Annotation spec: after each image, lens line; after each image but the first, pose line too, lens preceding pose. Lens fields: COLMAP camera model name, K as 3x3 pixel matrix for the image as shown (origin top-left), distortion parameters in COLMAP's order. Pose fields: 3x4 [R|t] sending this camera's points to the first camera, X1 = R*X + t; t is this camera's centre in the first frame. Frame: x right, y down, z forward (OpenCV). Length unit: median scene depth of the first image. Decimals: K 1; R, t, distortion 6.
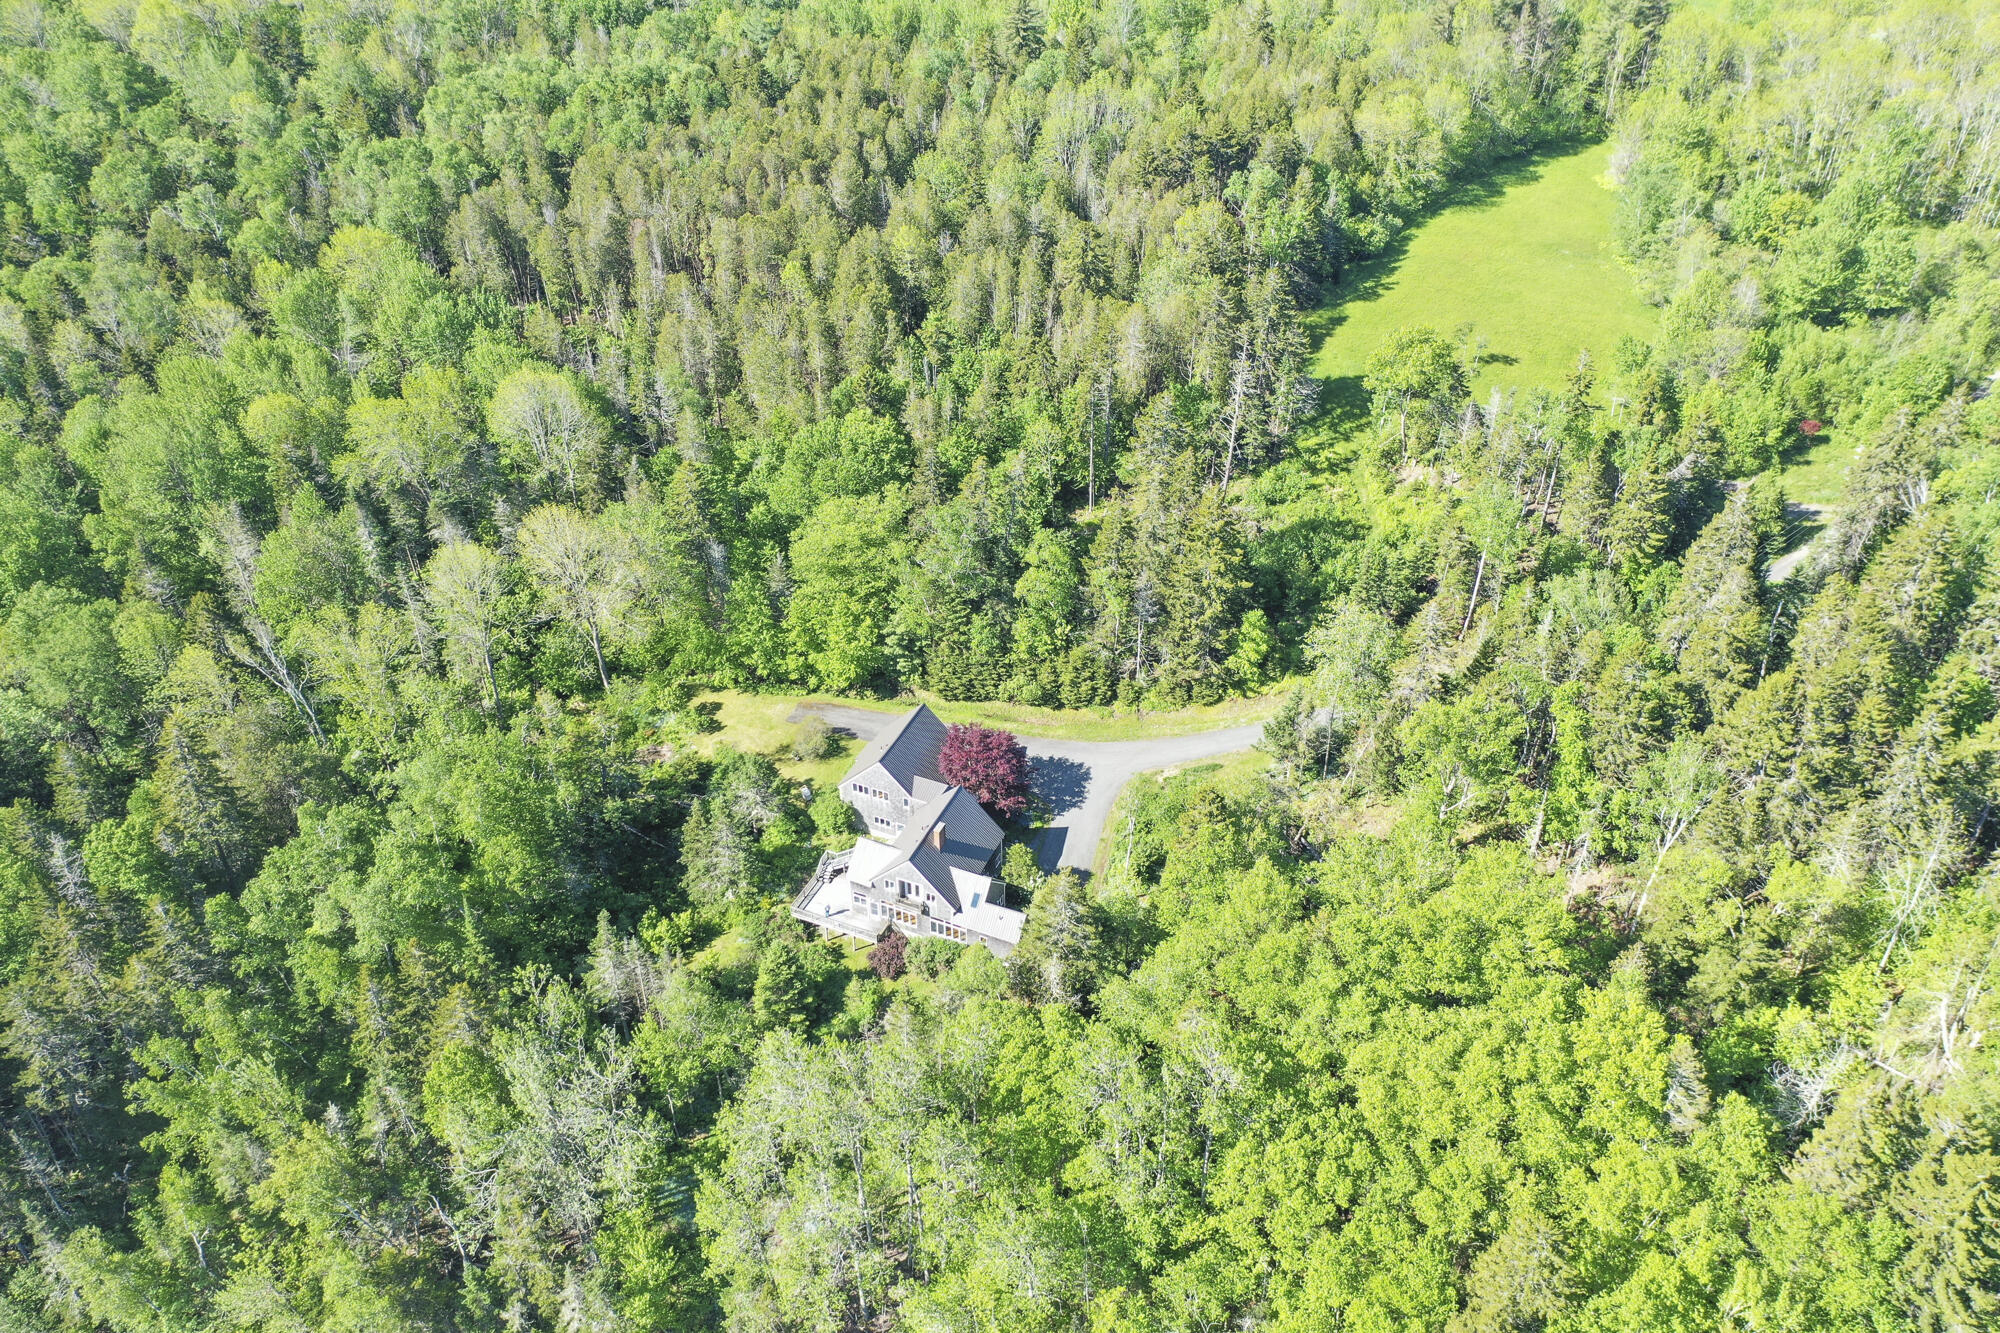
lens RADIAL K [[1595.8, 0, 1000.0], [0, 1595.8, 666.5], [0, 0, 1]] dist [-0.003234, -0.006656]
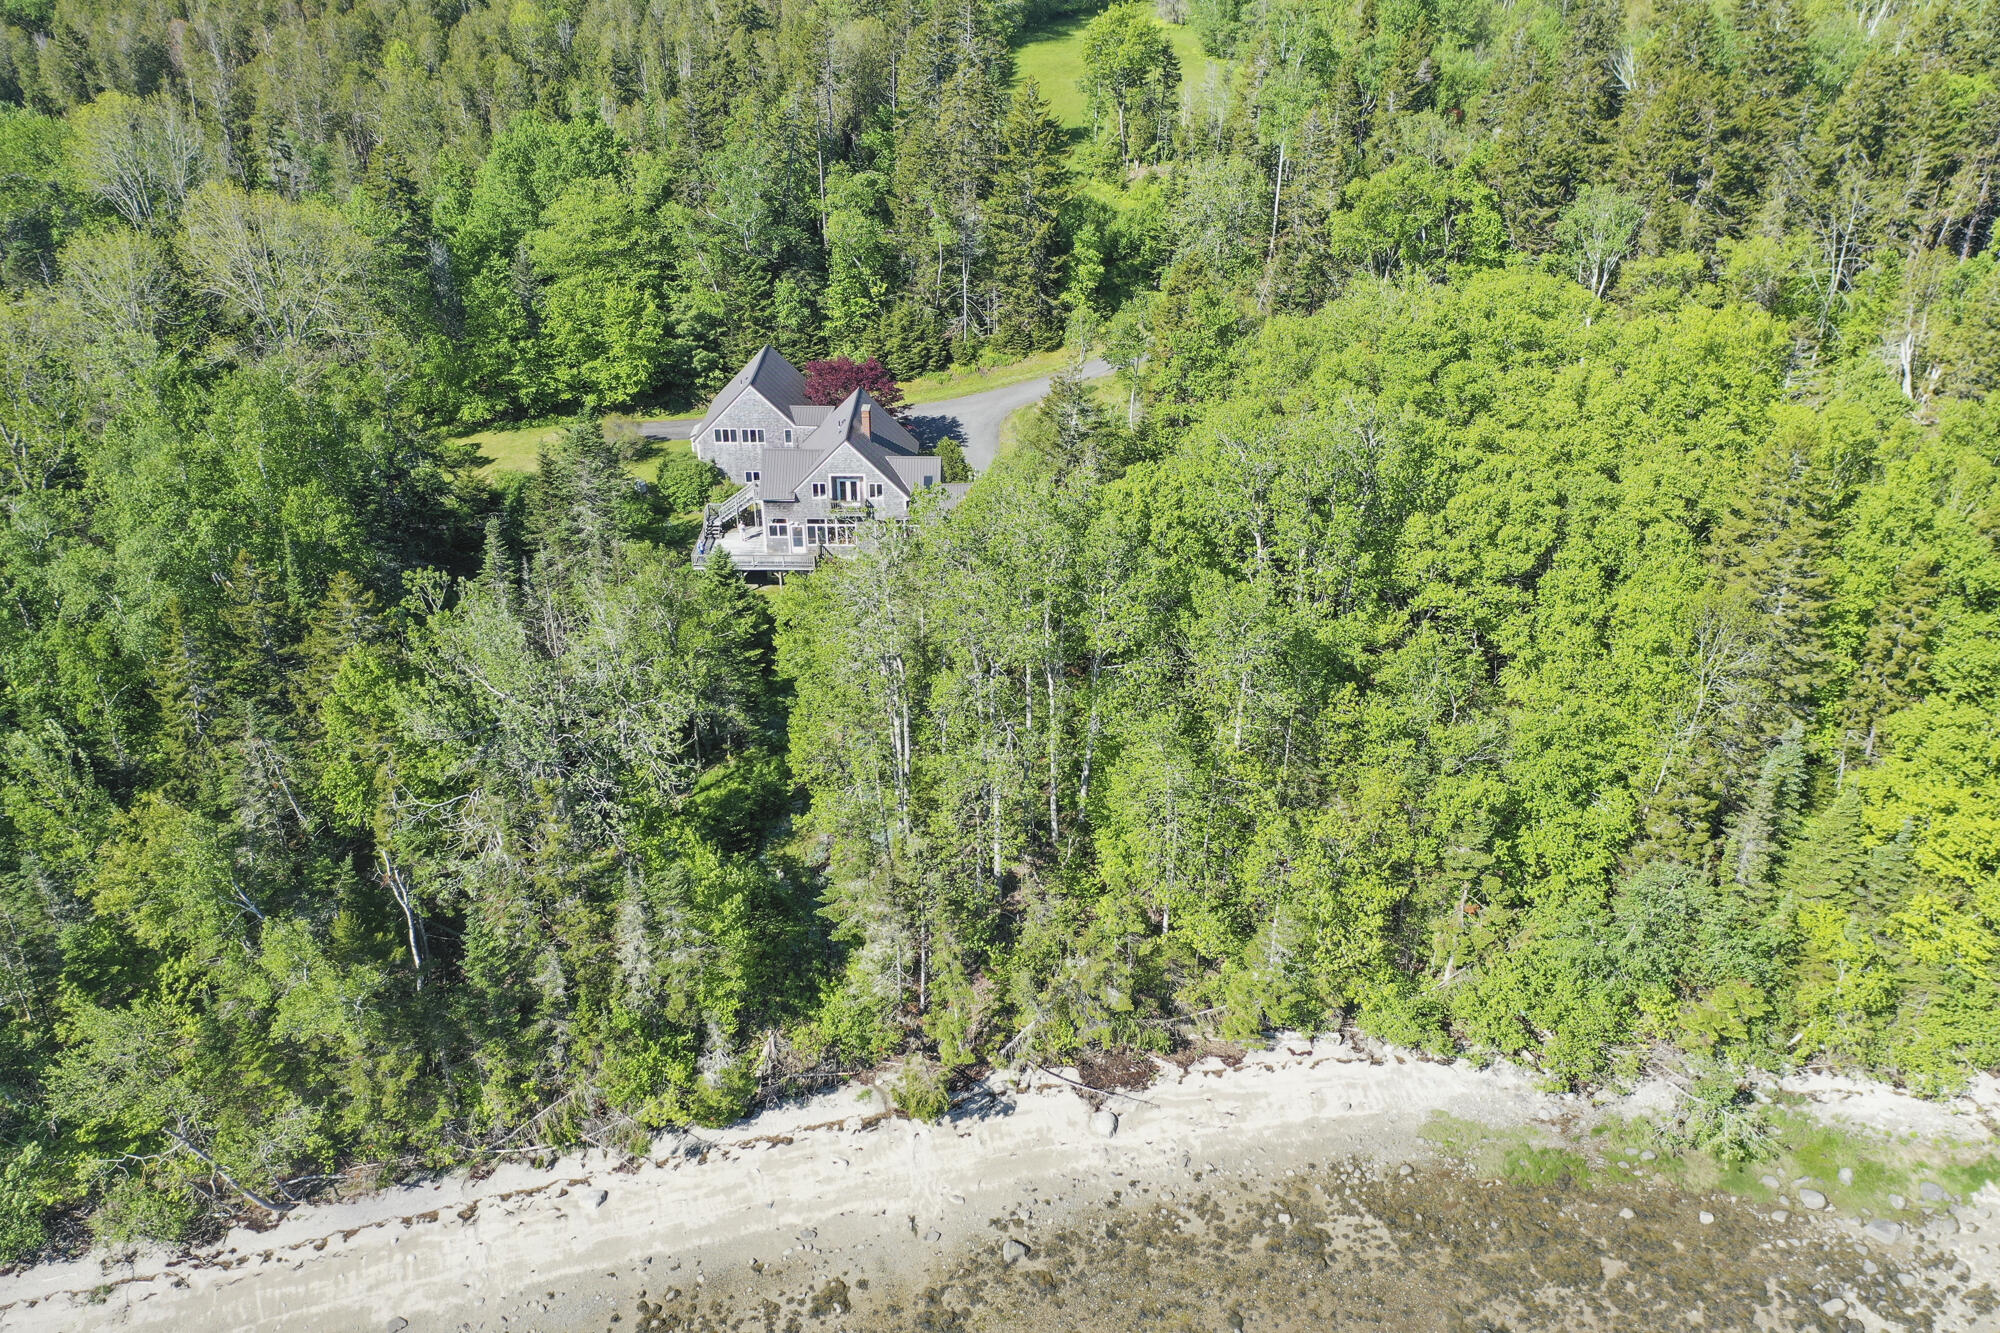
lens RADIAL K [[1595.8, 0, 1000.0], [0, 1595.8, 666.5], [0, 0, 1]] dist [-0.003234, -0.006656]
pose [[0.917338, -0.183392, 0.353353, -0.244848], [0.230626, 0.968277, -0.096186, 0.275139], [-0.324504, 0.169727, 0.930532, 0.202042]]
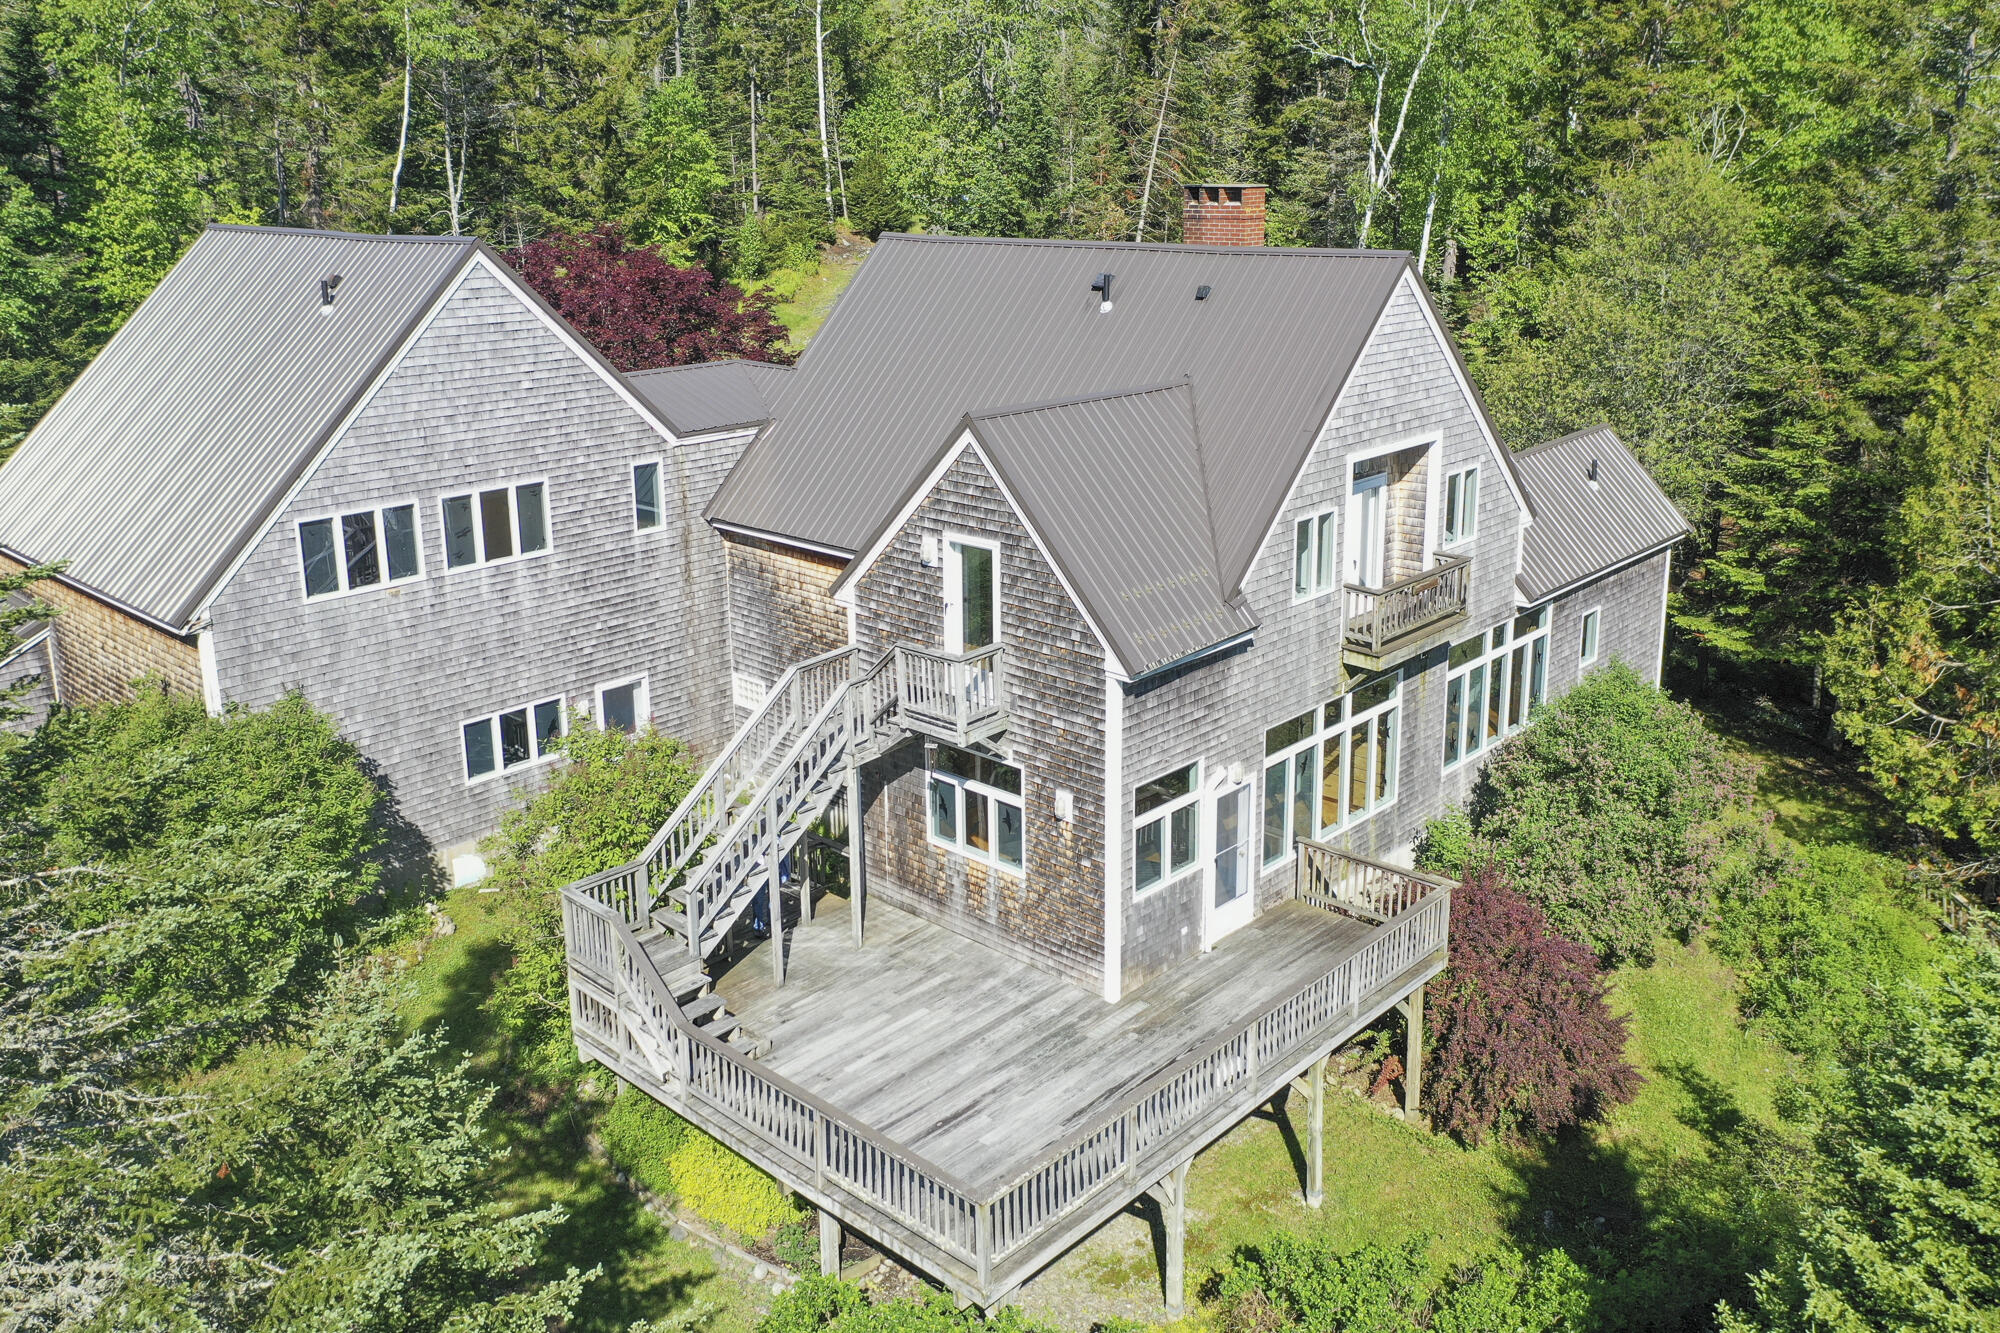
lens RADIAL K [[1595.8, 0, 1000.0], [0, 1595.8, 666.5], [0, 0, 1]] dist [-0.003234, -0.006656]
pose [[0.323384, -0.277570, 0.904642, -0.187269], [0.585477, 0.809743, 0.039161, 0.104879], [-0.743397, 0.516983, 0.424369, 0.823109]]
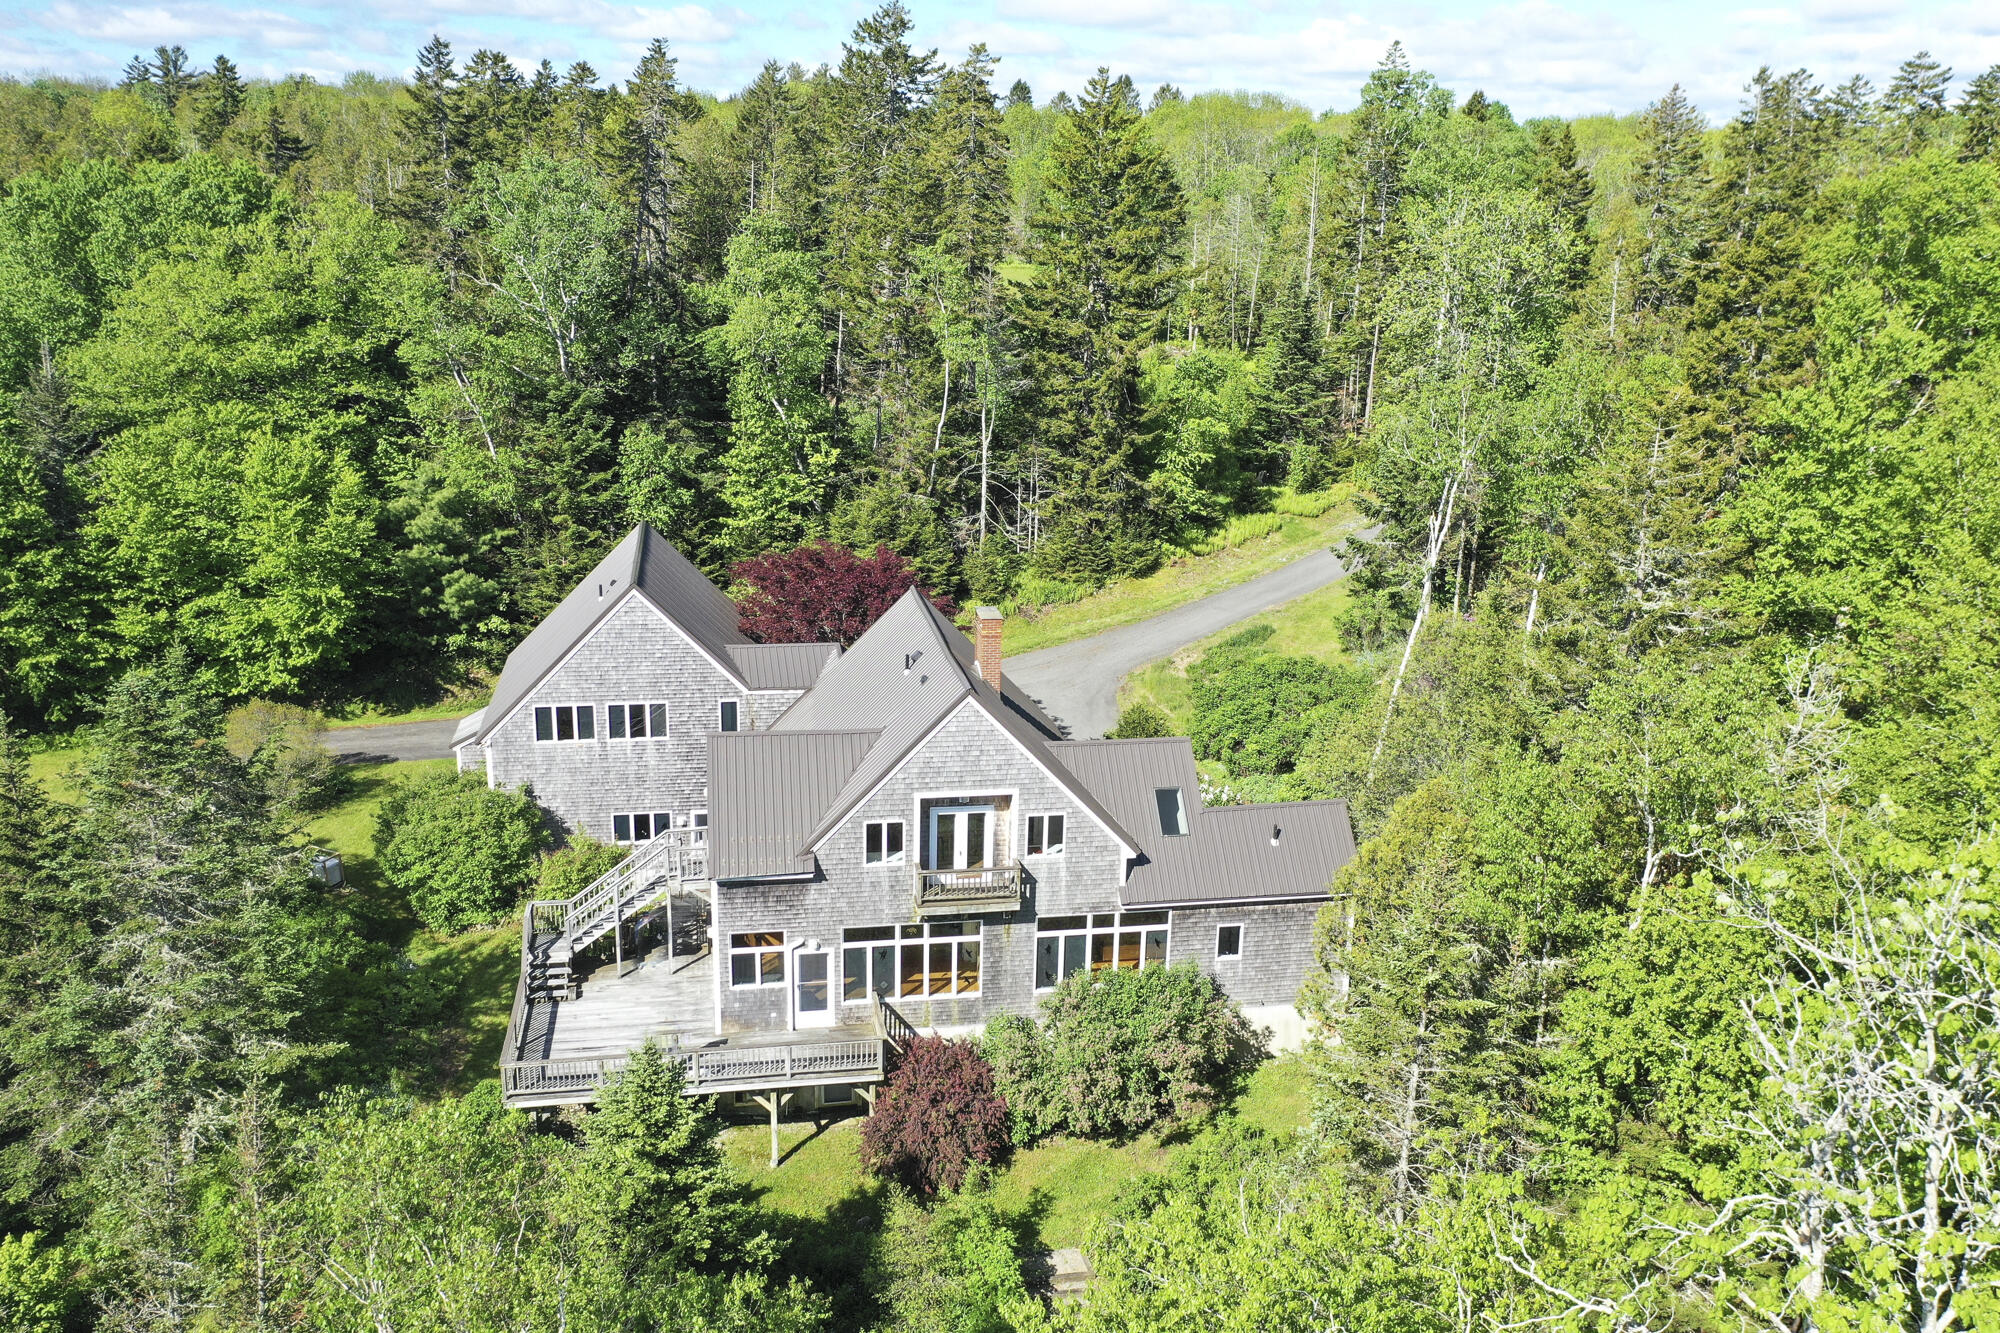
lens RADIAL K [[1643.1, 0, 1005.0], [0, 1643.1, 642.9], [0, 0, 1]] dist [-0.005264, 0.007805]
pose [[0.820852, -0.118184, 0.558779, -0.178038], [0.319228, 0.906205, -0.277283, 0.164273], [-0.473598, 0.405986, 0.781588, 0.642147]]
